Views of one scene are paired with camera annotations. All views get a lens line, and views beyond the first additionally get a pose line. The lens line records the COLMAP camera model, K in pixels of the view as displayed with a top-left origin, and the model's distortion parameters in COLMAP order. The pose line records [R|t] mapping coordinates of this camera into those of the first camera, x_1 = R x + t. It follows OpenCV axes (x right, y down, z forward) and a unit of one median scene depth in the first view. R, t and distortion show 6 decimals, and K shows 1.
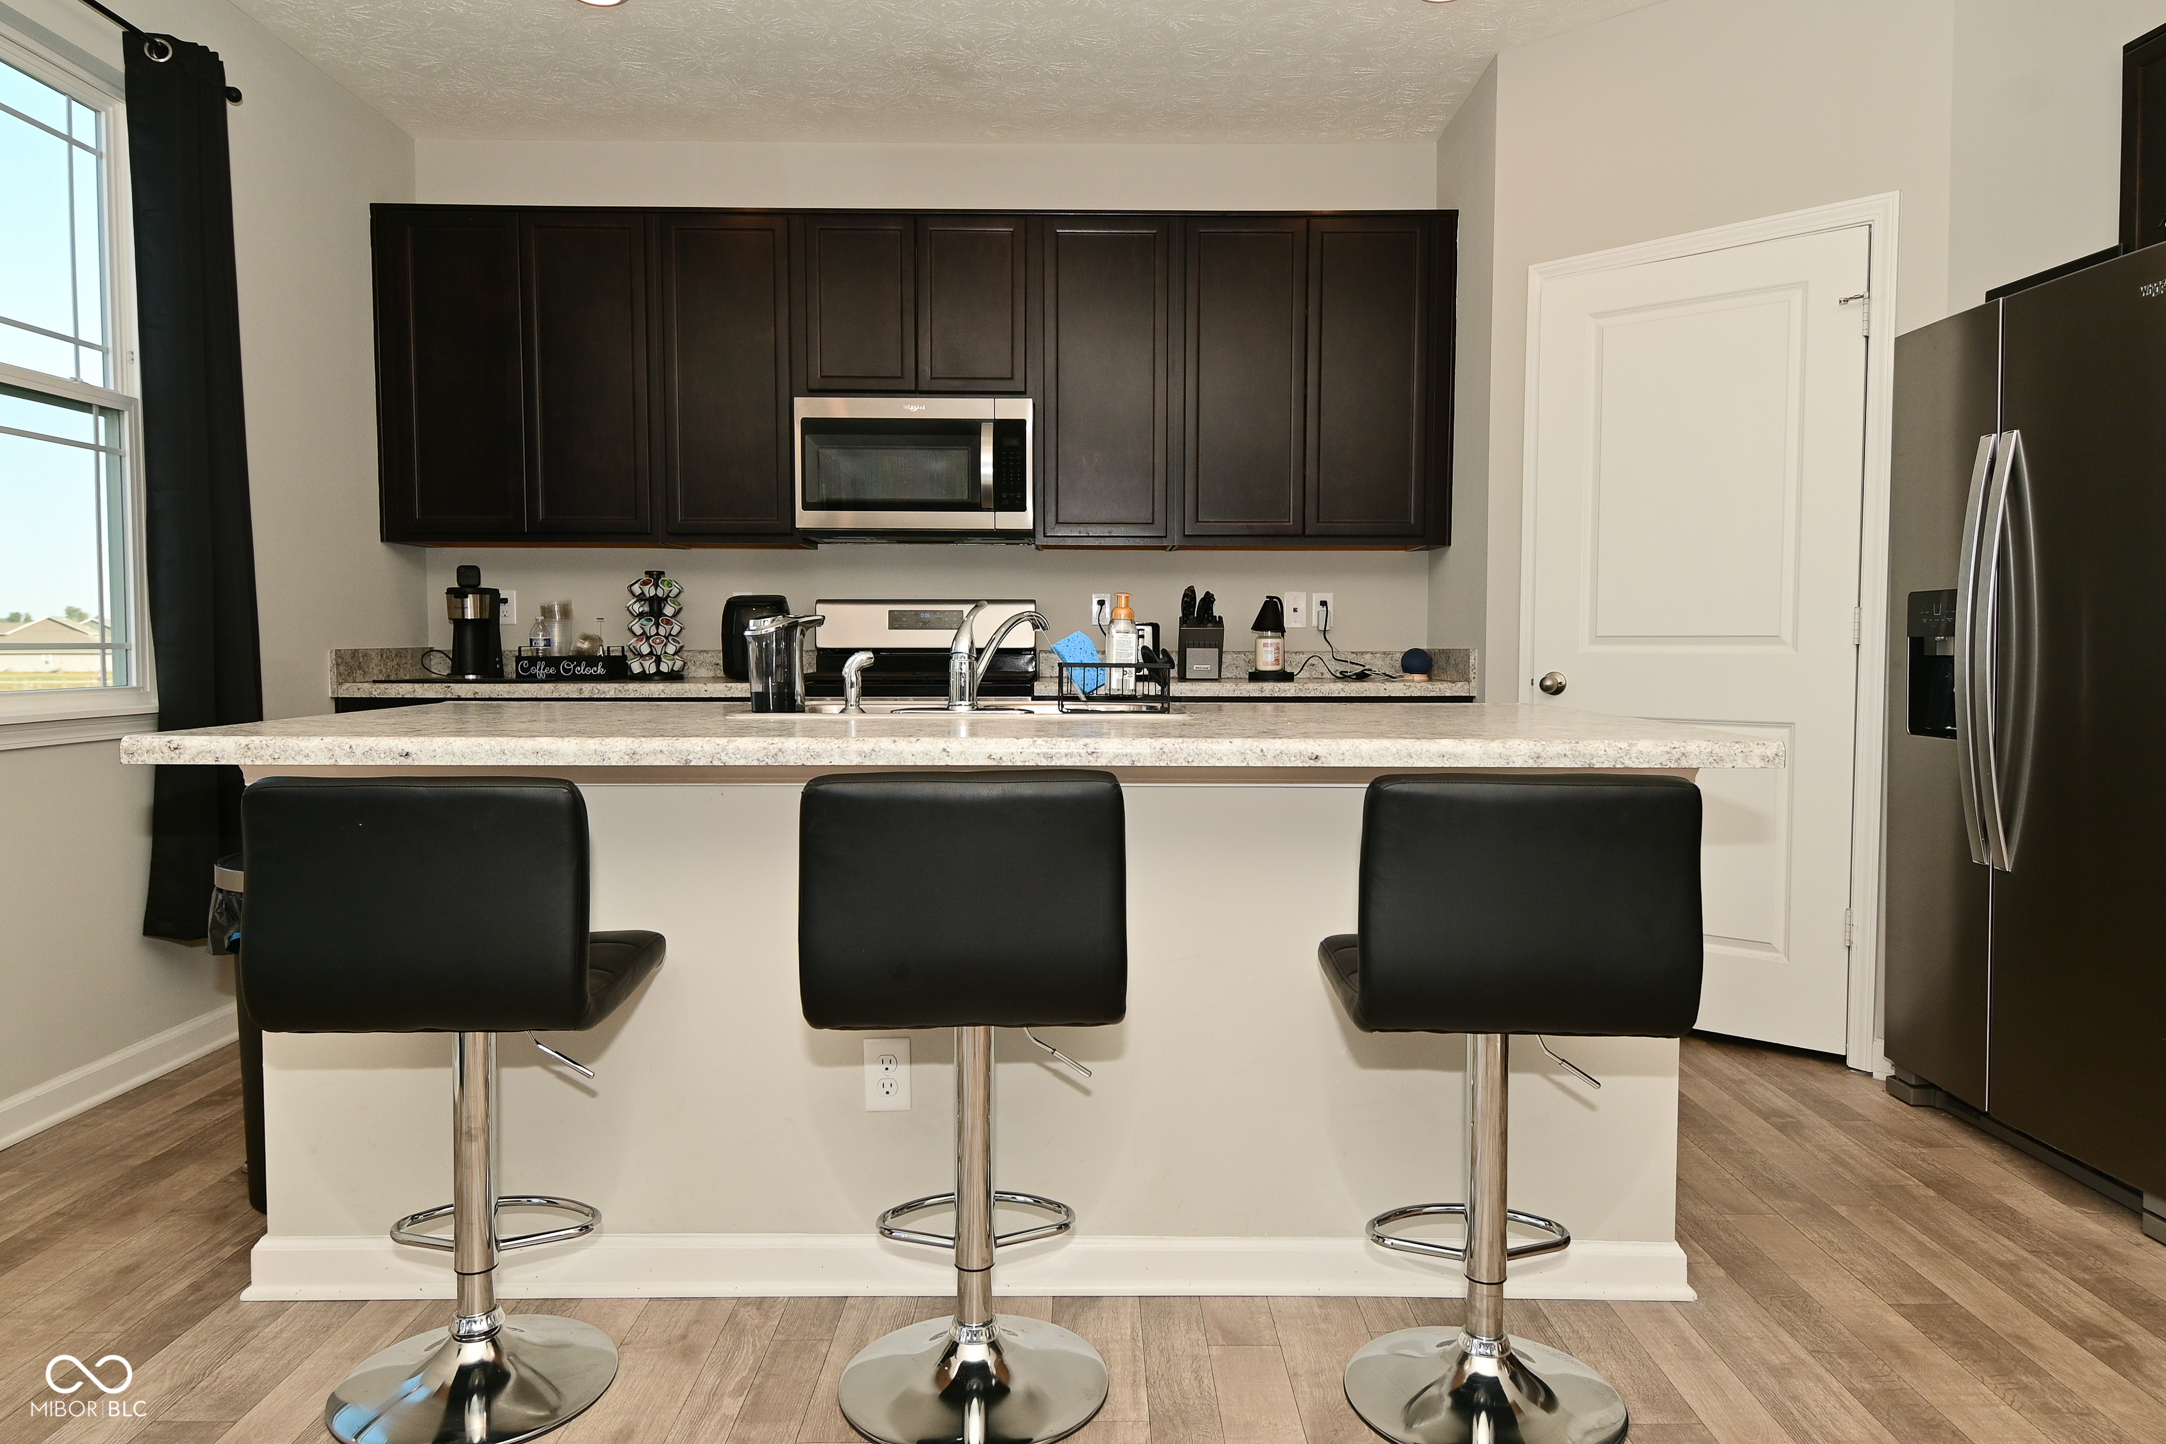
lens RADIAL K [[1398.7, 0, 1085.8], [0, 1398.7, 705.3], [0, 0, 1]] dist [0.062679, -0.060918]
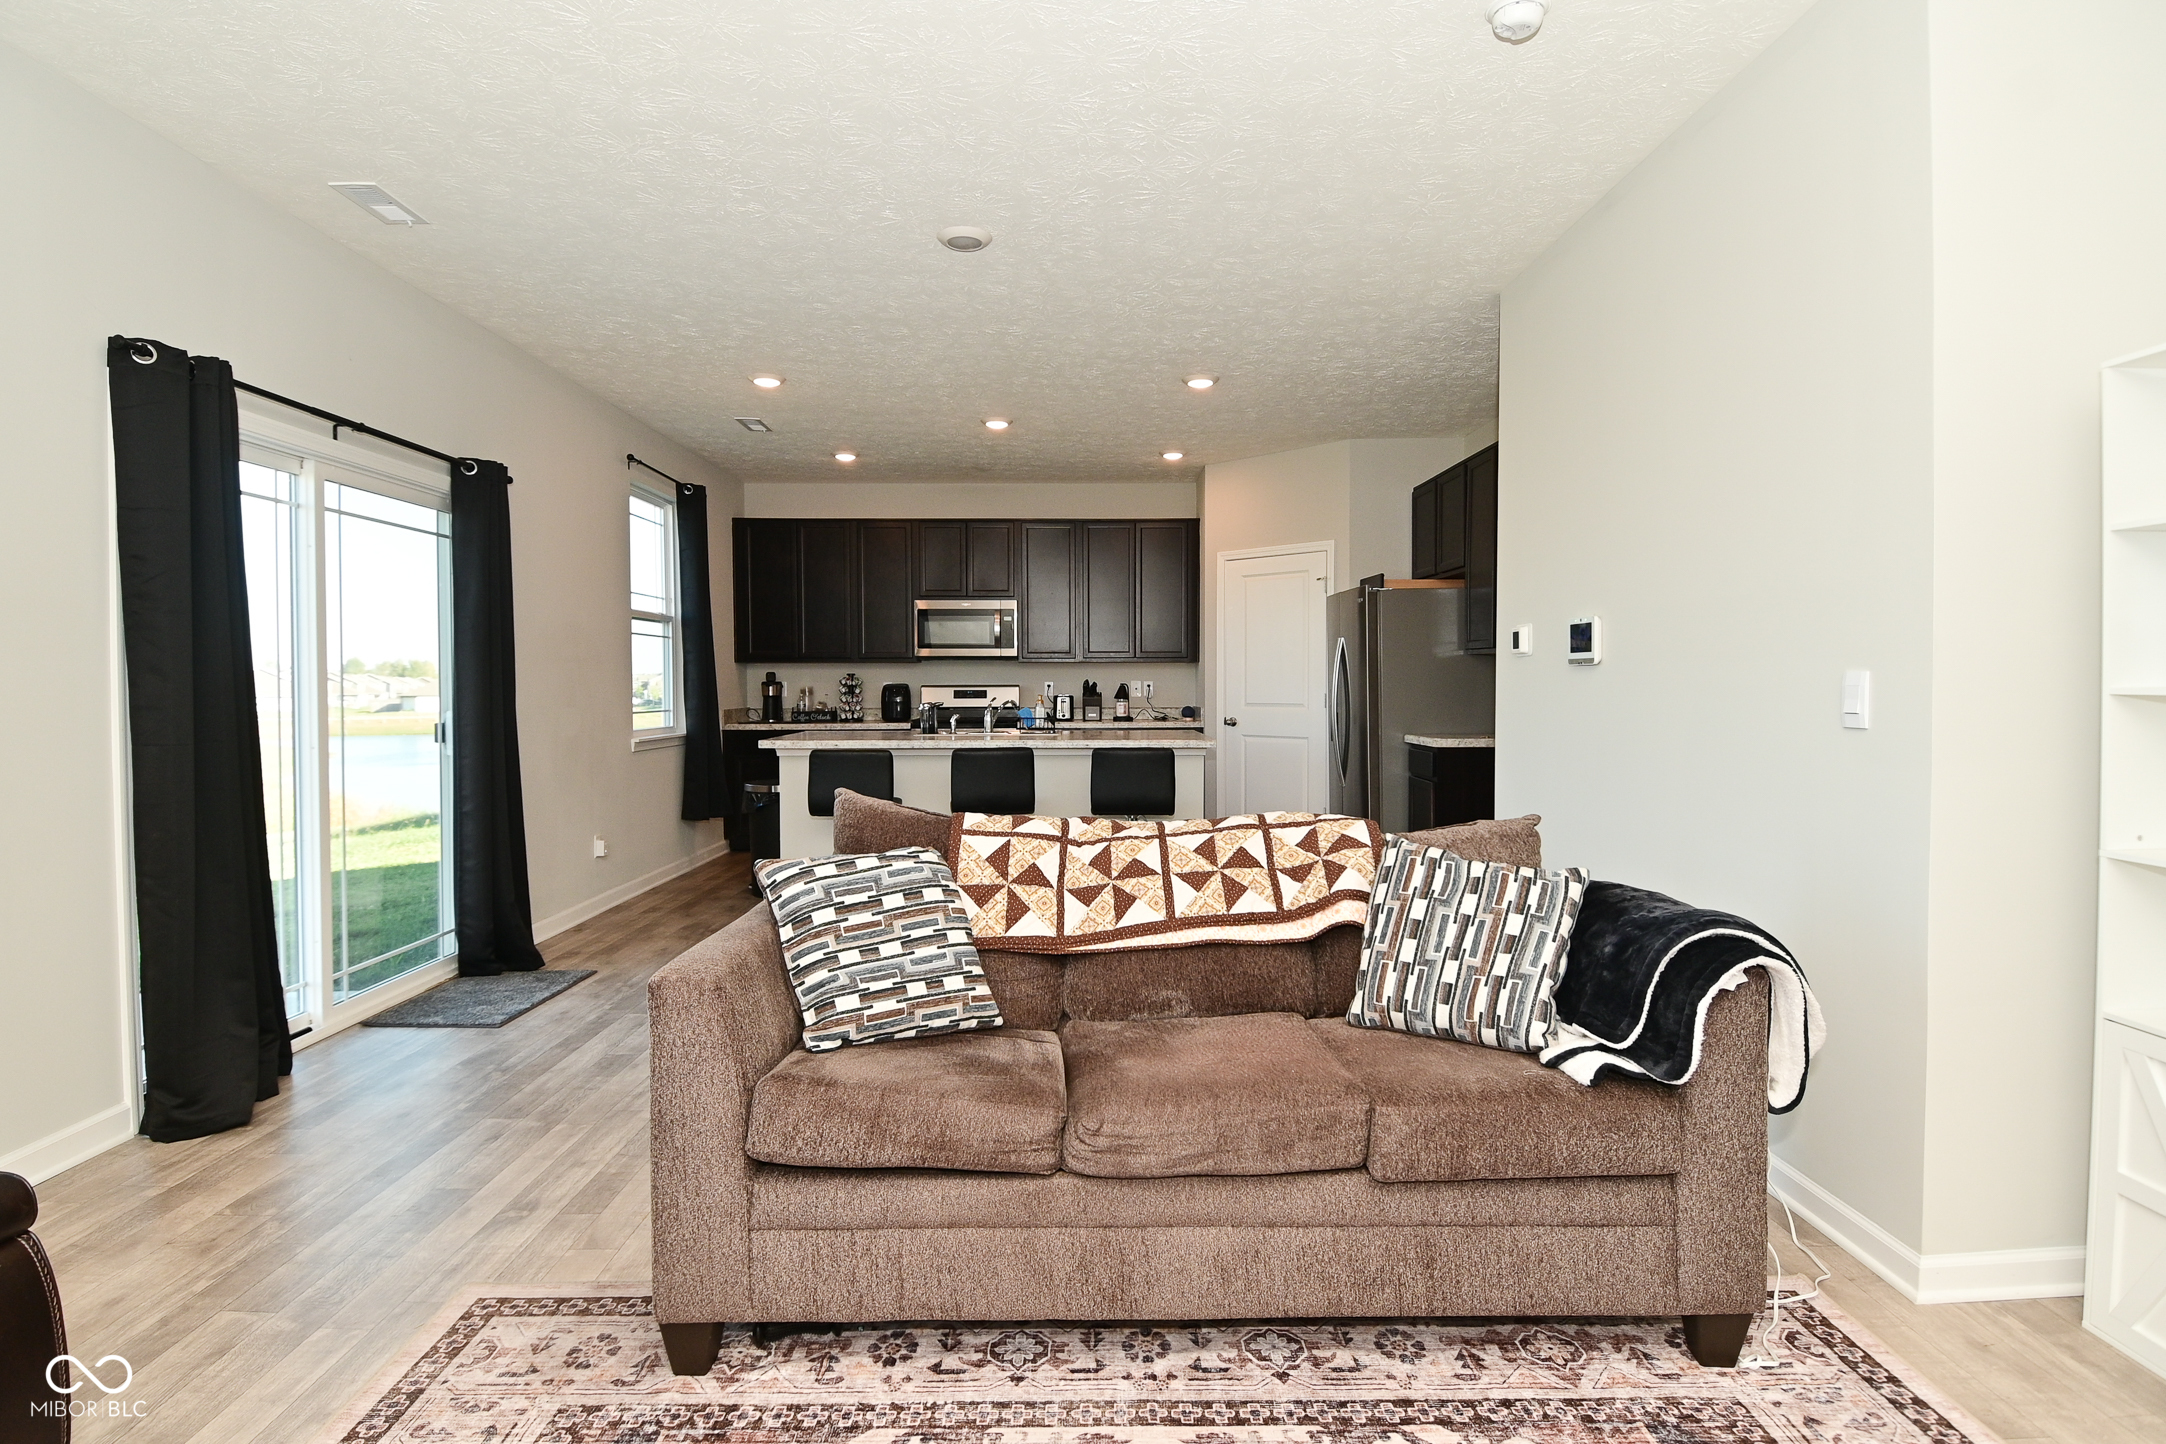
lens RADIAL K [[1120.0, 0, 1081.1], [0, 1120.0, 714.4], [0, 0, 1]] dist [0.037708, -0.046520]
pose [[0.999982, -0.004040, 0.004383, 0.057275], [0.004119, 0.999826, -0.018174, 0.004622], [-0.004308, 0.018192, 0.999825, -0.818262]]
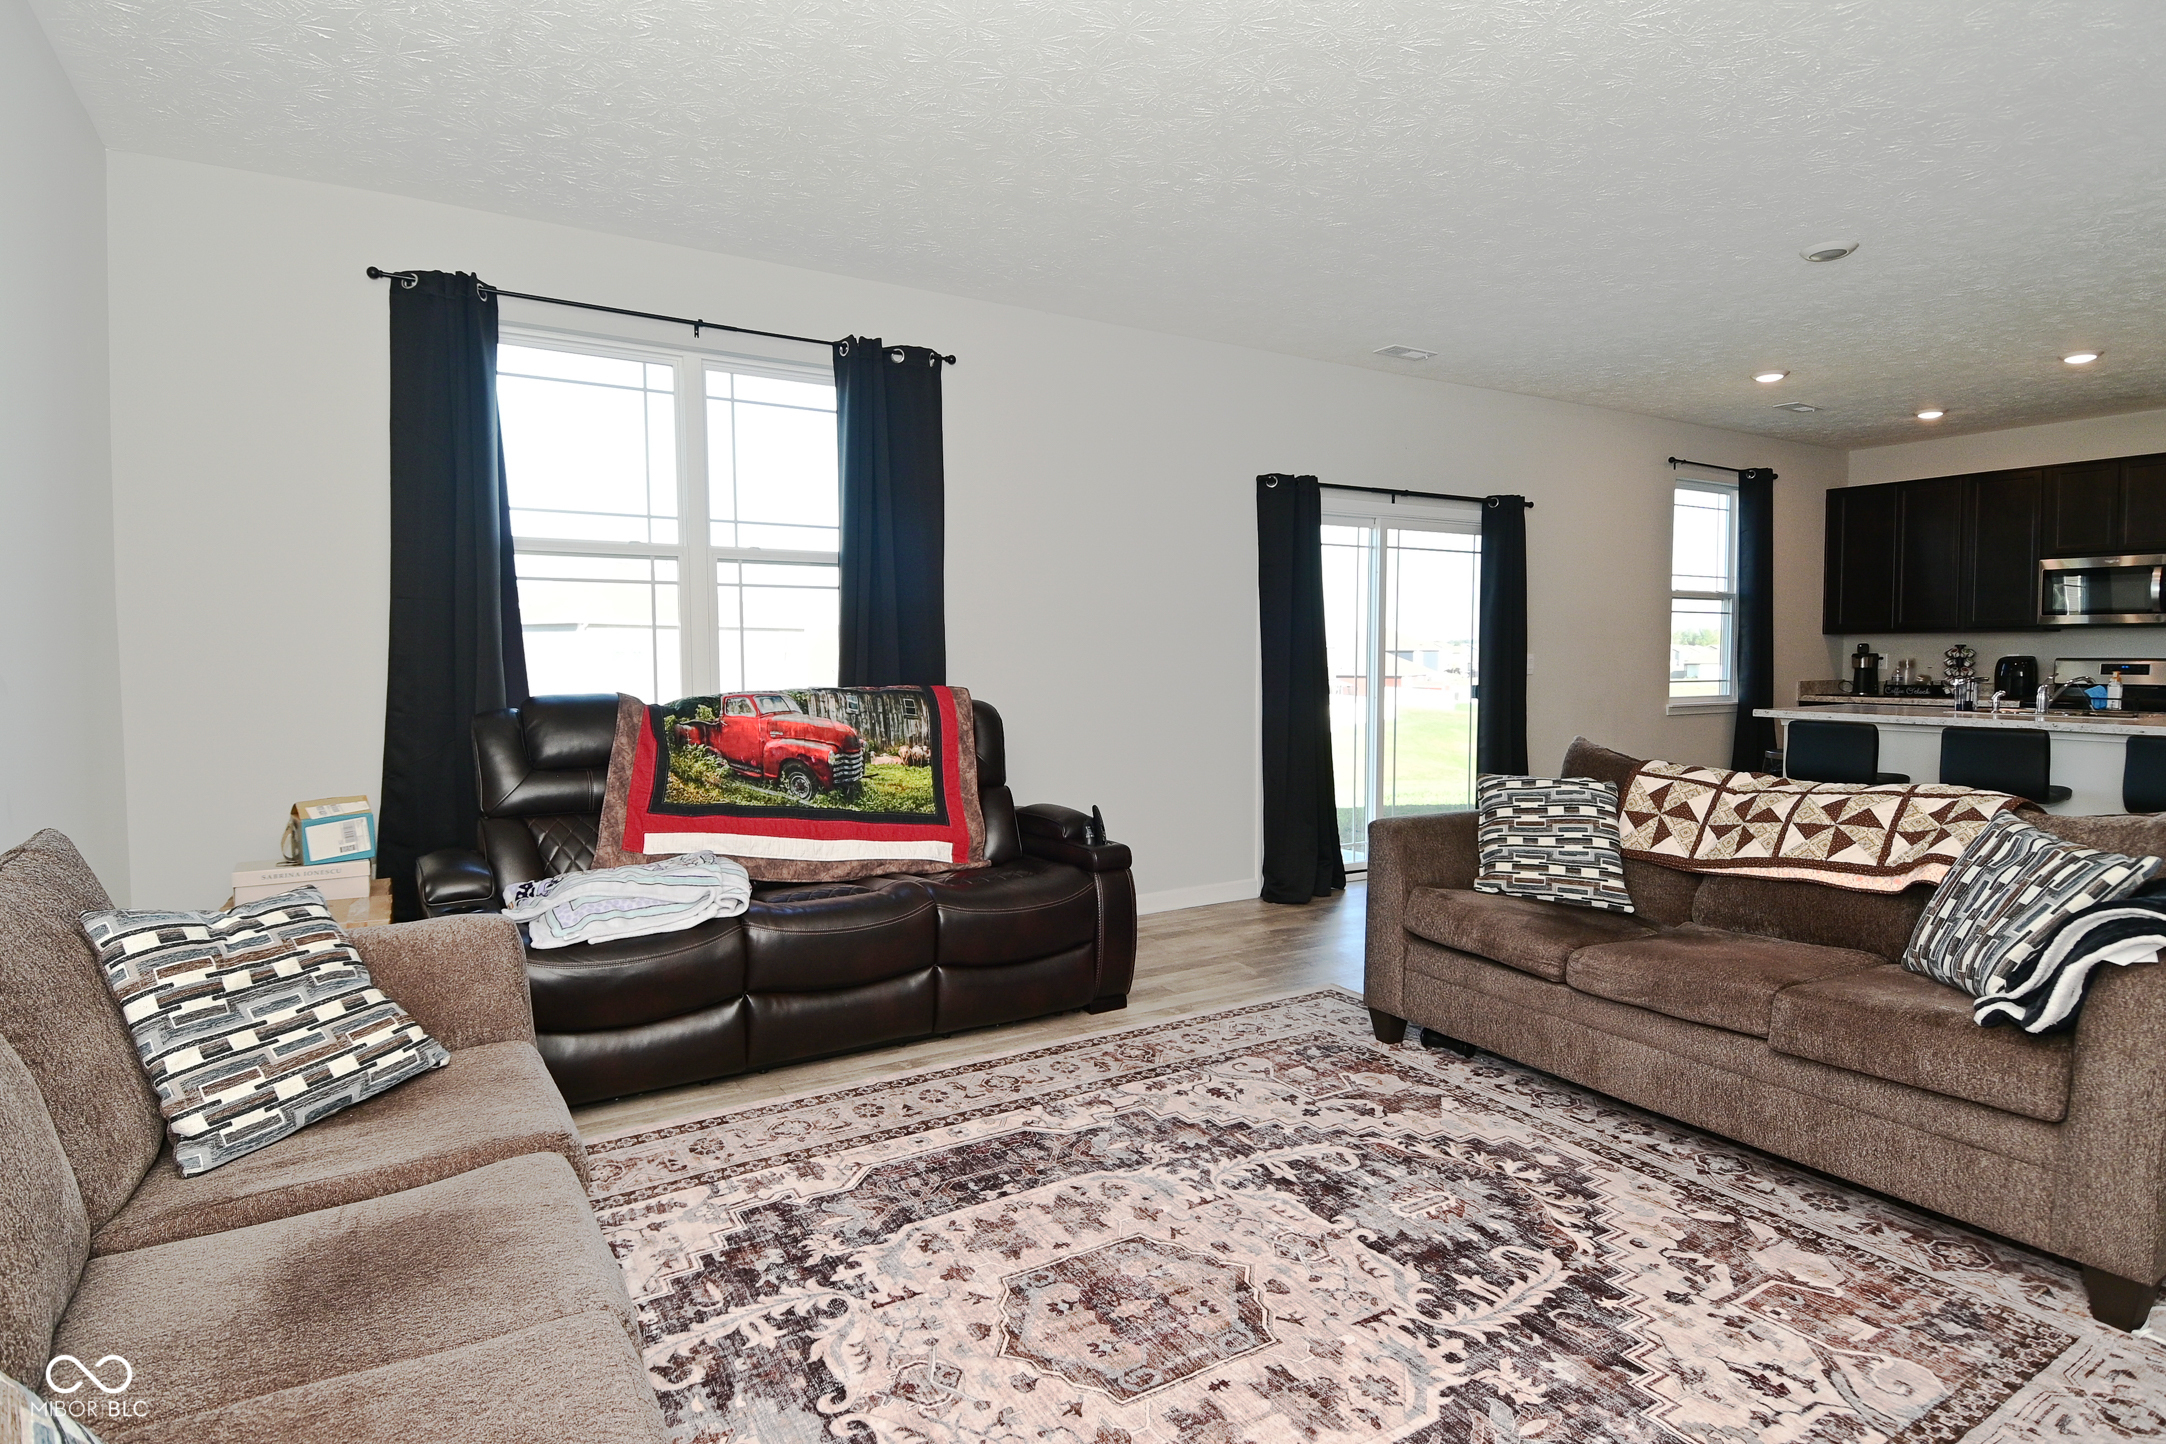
lens RADIAL K [[1120.0, 0, 1081.1], [0, 1120.0, 714.4], [0, 0, 1]] dist [0.037708, -0.046520]
pose [[0.514493, 0.043437, -0.856394, 0.454529], [-0.035892, 0.998932, 0.029104, 0.005069], [0.856743, 0.015763, 0.515502, -0.967226]]
